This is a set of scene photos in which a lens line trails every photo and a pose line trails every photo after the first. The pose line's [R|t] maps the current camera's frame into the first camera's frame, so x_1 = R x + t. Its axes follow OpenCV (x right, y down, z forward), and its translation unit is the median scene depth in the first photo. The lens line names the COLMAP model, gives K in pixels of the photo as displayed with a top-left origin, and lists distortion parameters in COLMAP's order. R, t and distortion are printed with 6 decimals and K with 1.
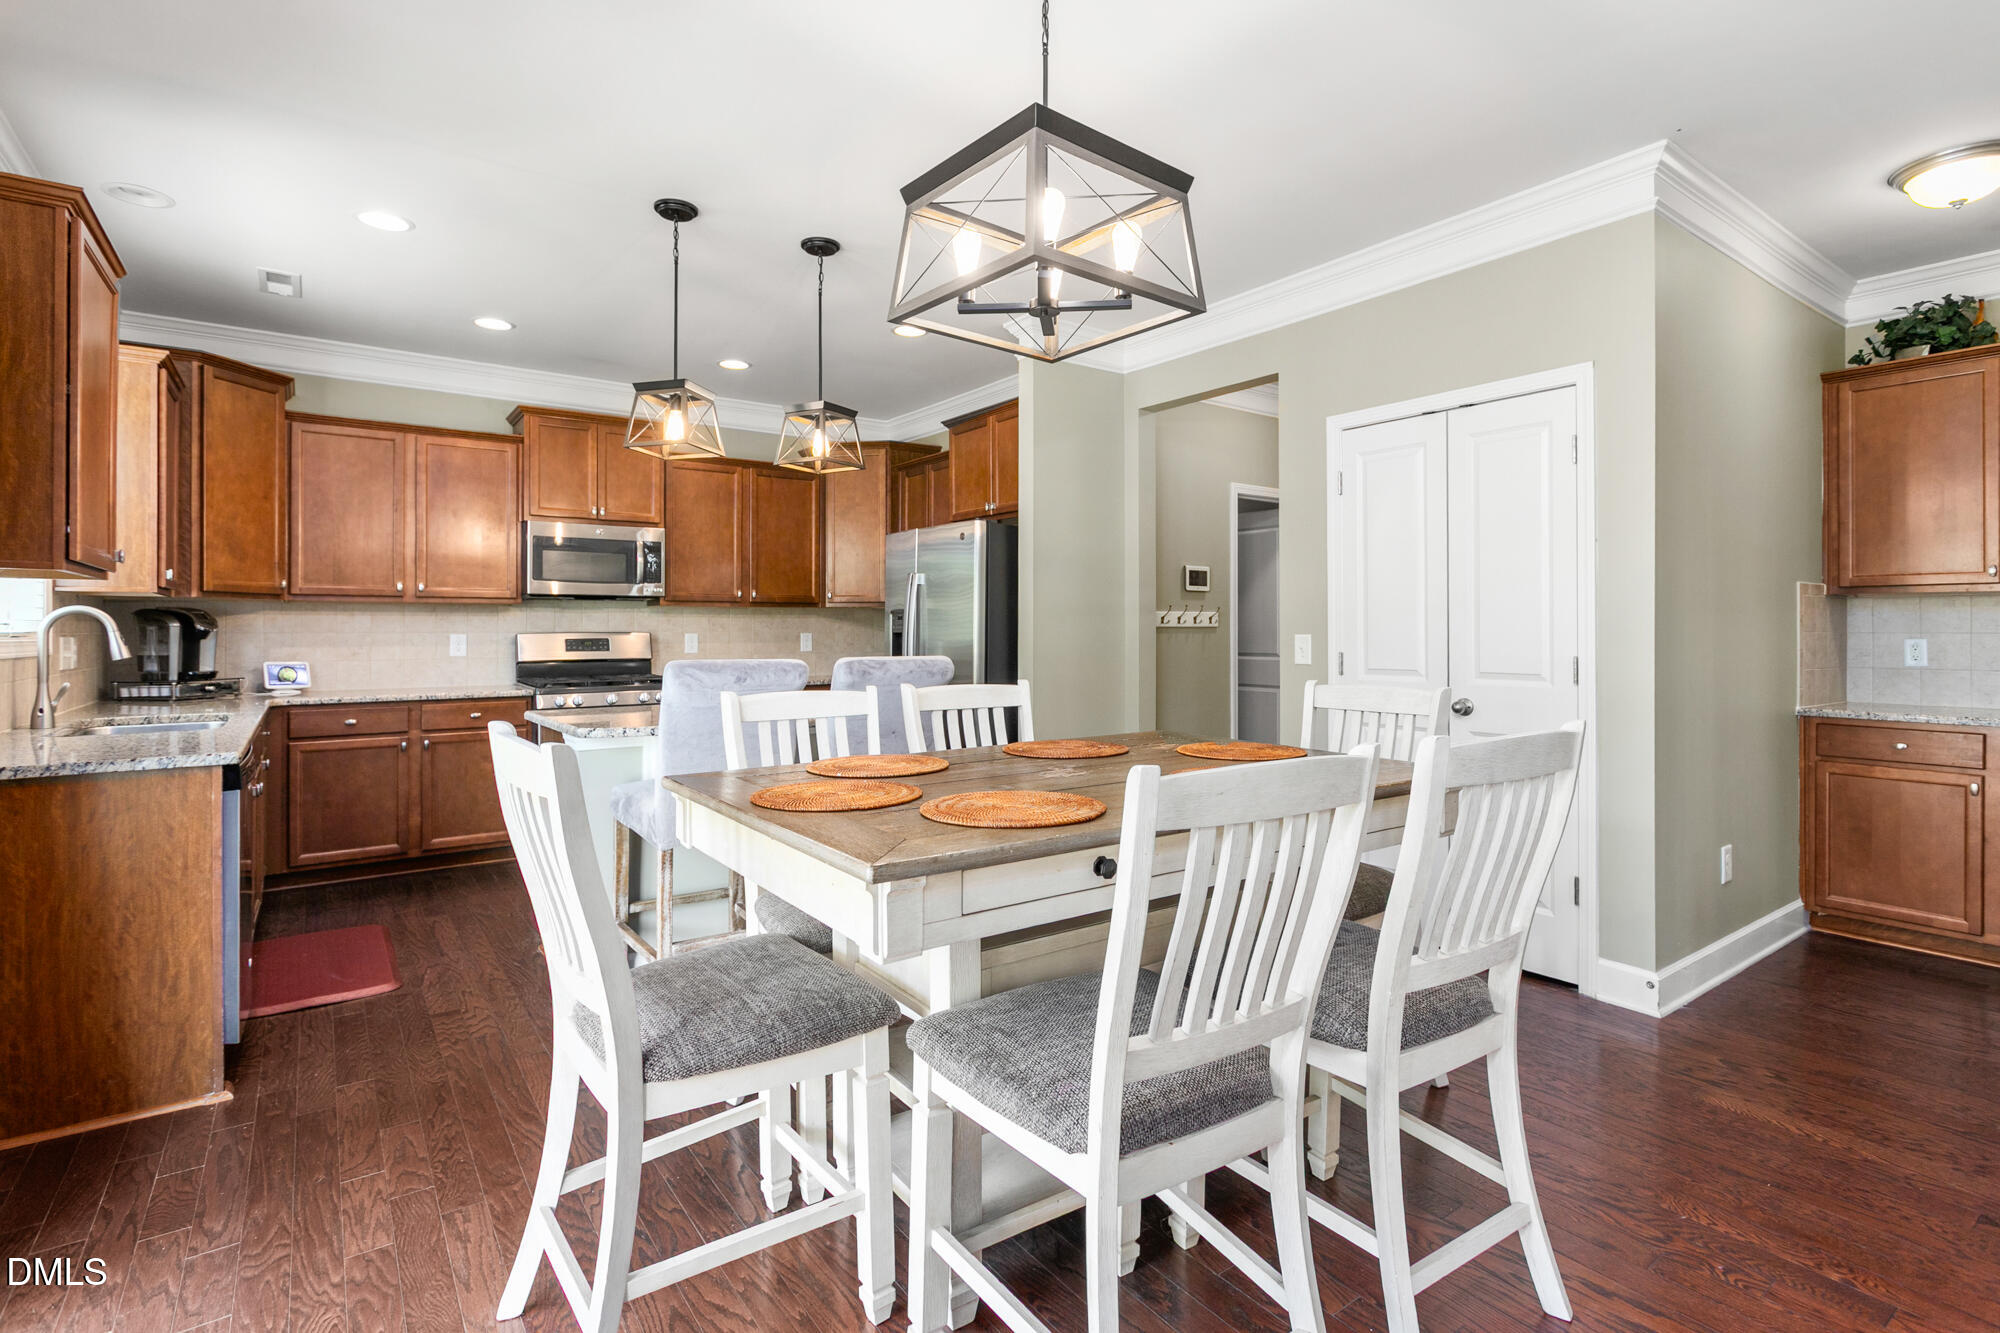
lens RADIAL K [[948.2, 0, 989.6], [0, 948.2, 623.4], [0, 0, 1]] dist [-0.001092, 0.001112]
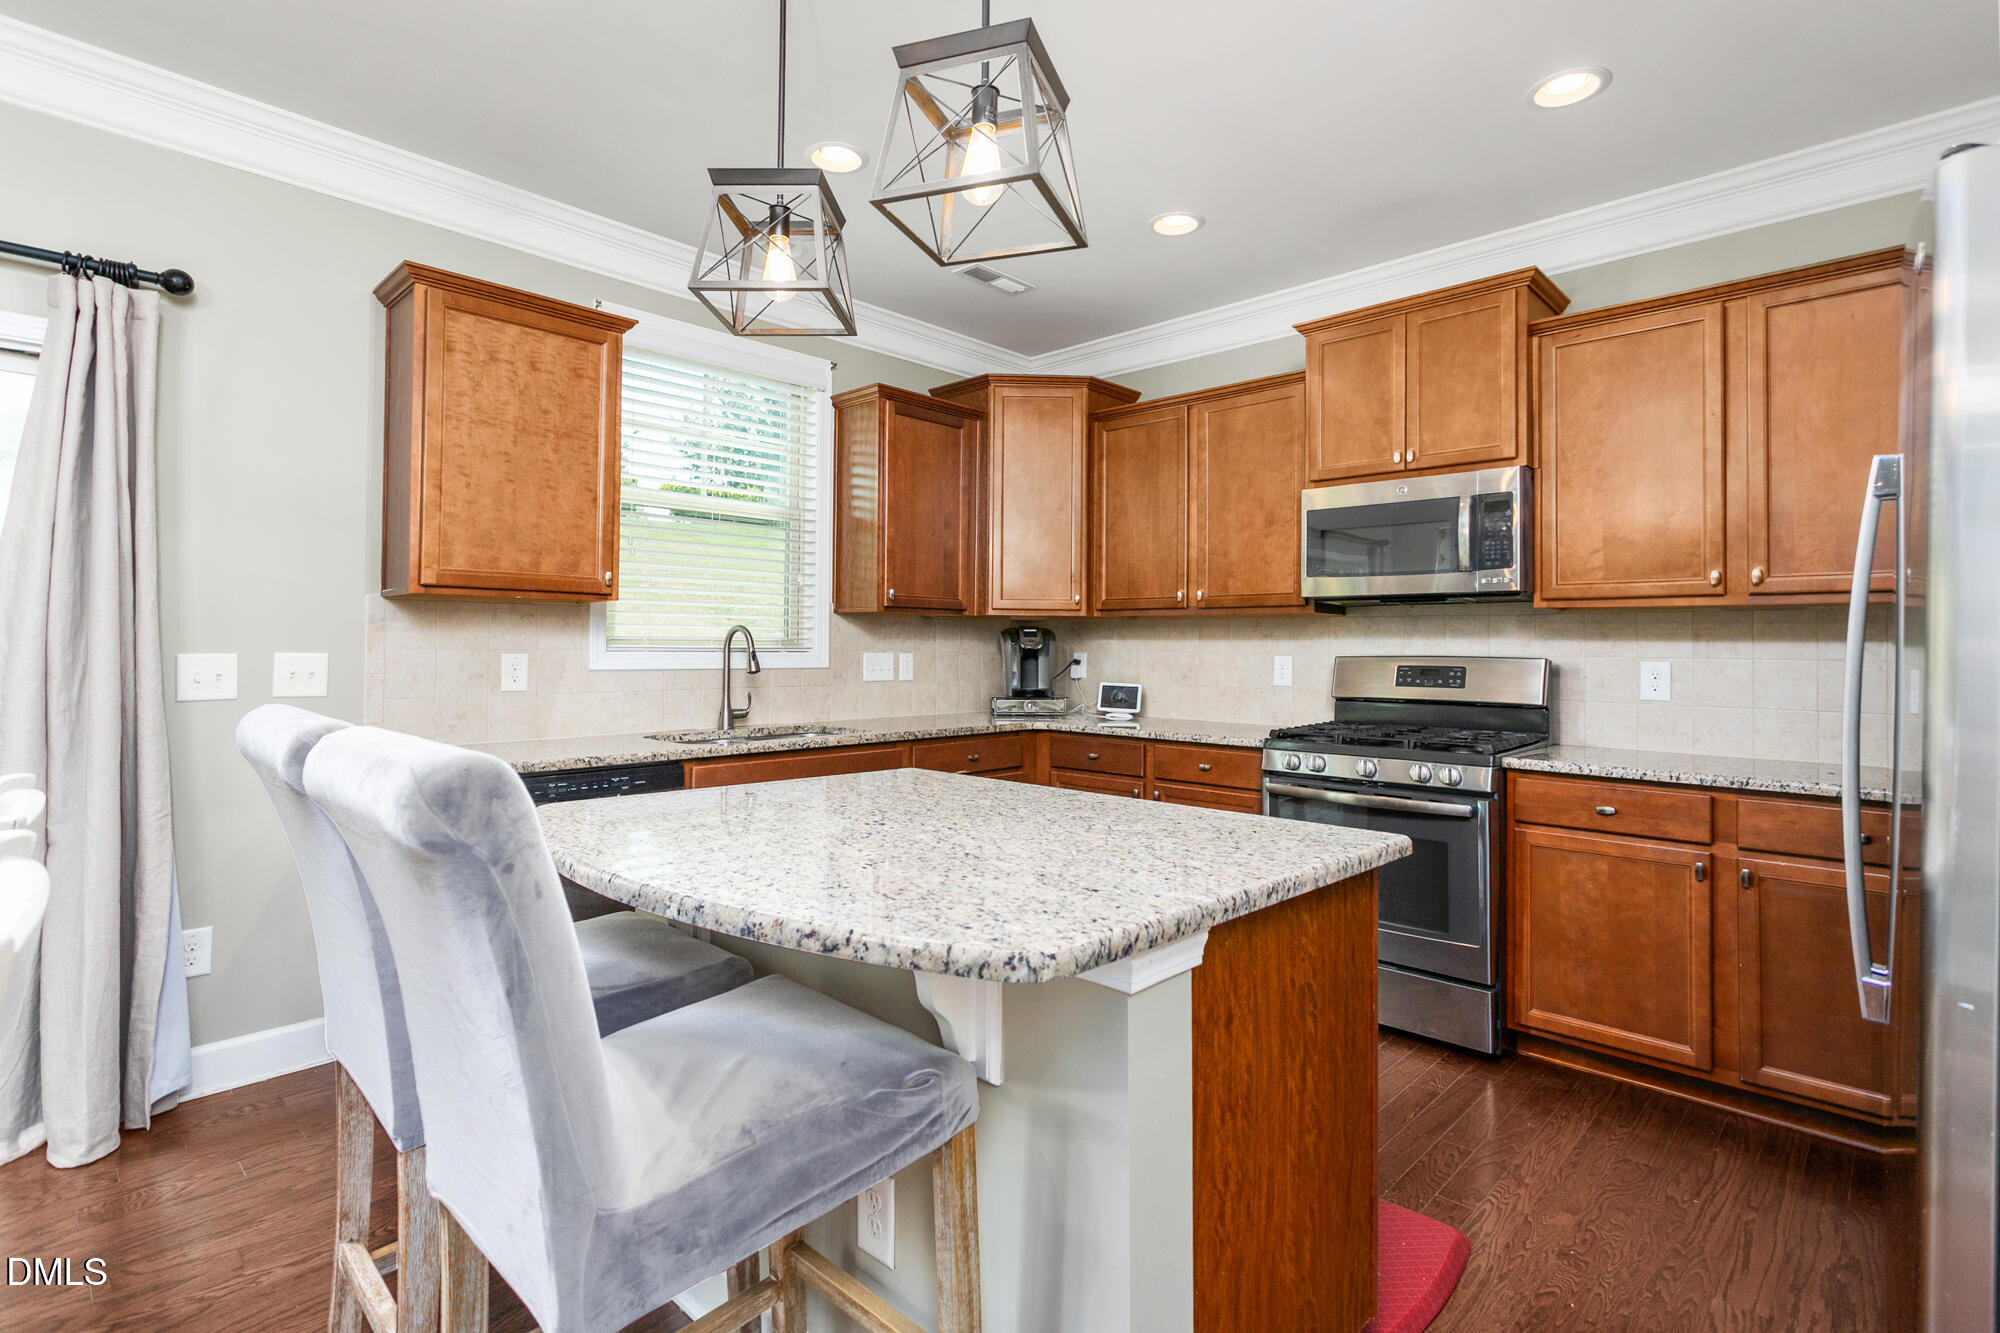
lens RADIAL K [[948.2, 0, 986.7], [0, 948.2, 654.2], [0, 0, 1]] dist [-0.001092, 0.001112]
pose [[0.191802, 0.010210, -0.981380, 0.155505], [-0.001713, 0.999948, 0.010068, 0.003140], [0.981432, -0.000250, 0.191810, 0.727890]]
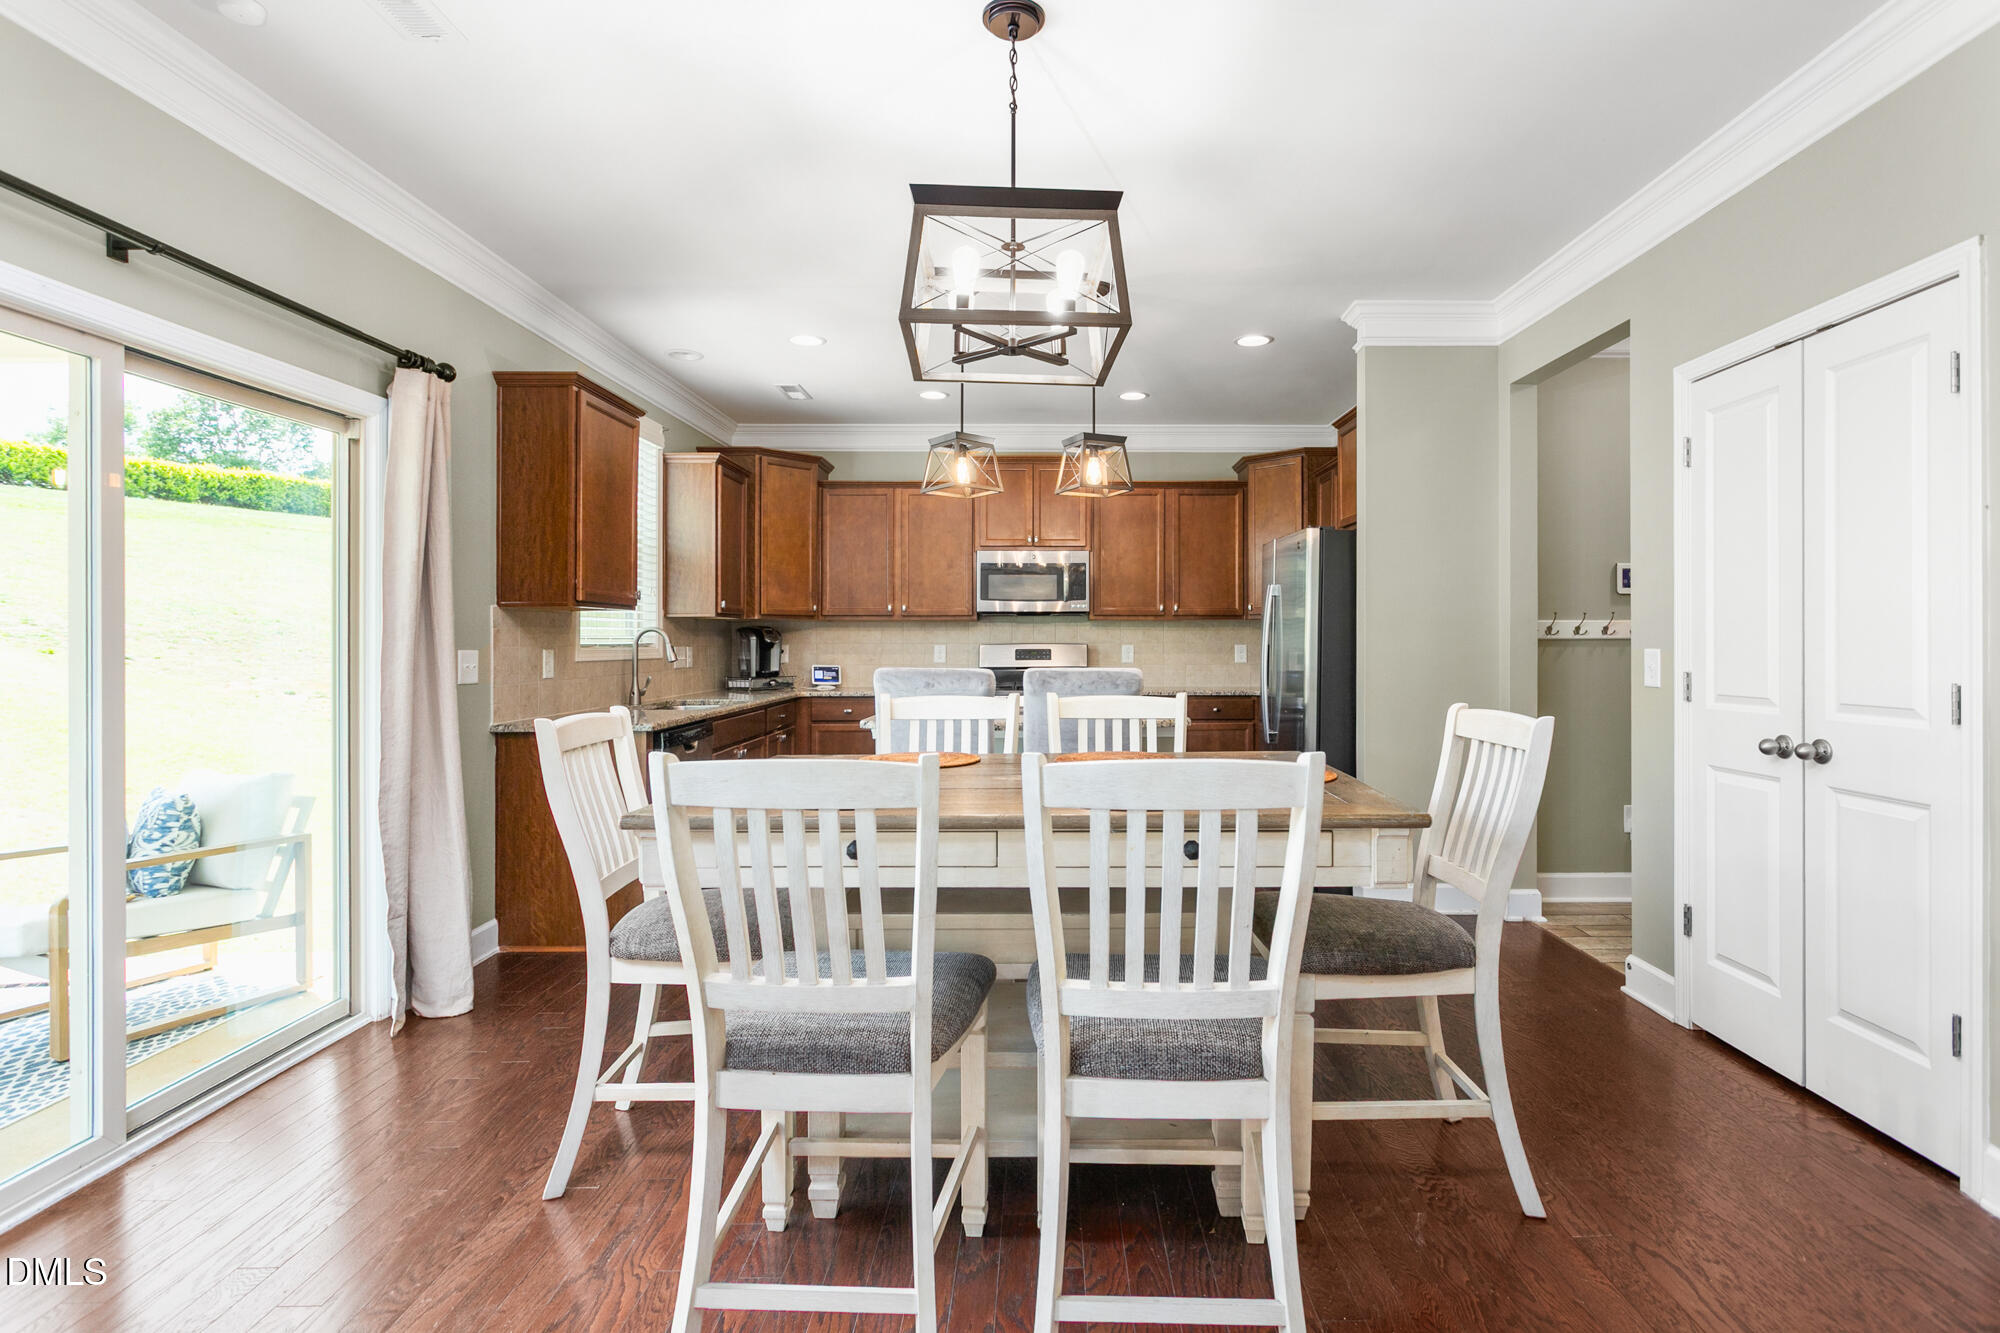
lens RADIAL K [[948.2, 0, 1043.3], [0, 948.2, 643.0], [0, 0, 1]] dist [-0.001092, 0.001112]
pose [[0.821632, 0.001574, -0.570016, 0.308709], [0.004026, 0.999955, 0.008565, -0.001599], [0.570004, -0.009332, 0.821589, 0.057609]]
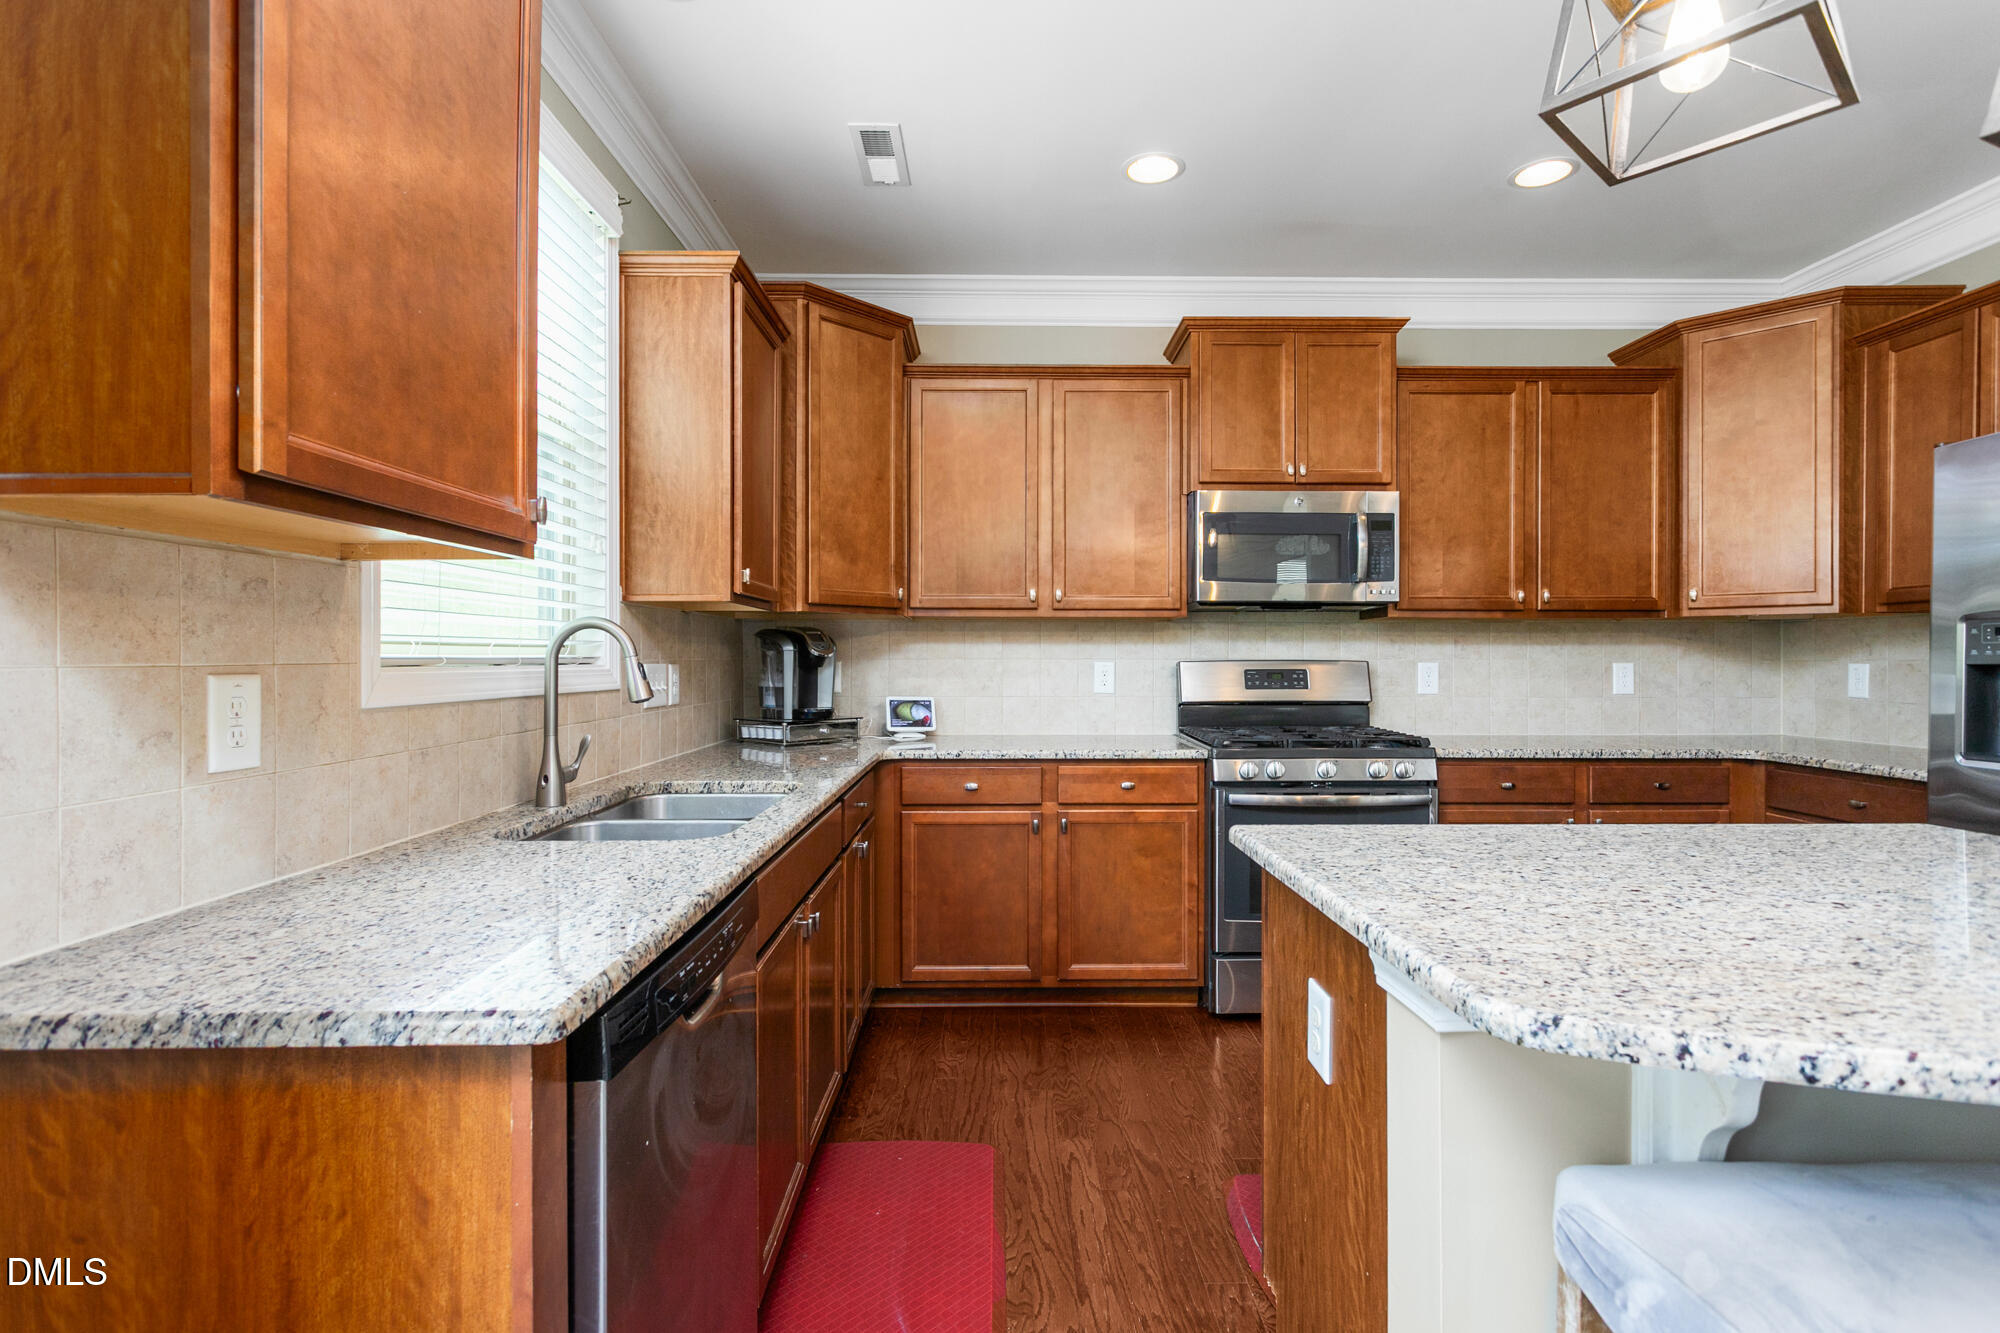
lens RADIAL K [[948.2, 0, 1007.6], [0, 948.2, 664.8], [0, 0, 1]] dist [-0.001092, 0.001112]
pose [[0.821282, 0.006651, -0.570484, -0.244451], [0.001981, 0.999893, 0.014508, 0.003599], [0.570520, -0.013045, 0.821180, 0.427303]]
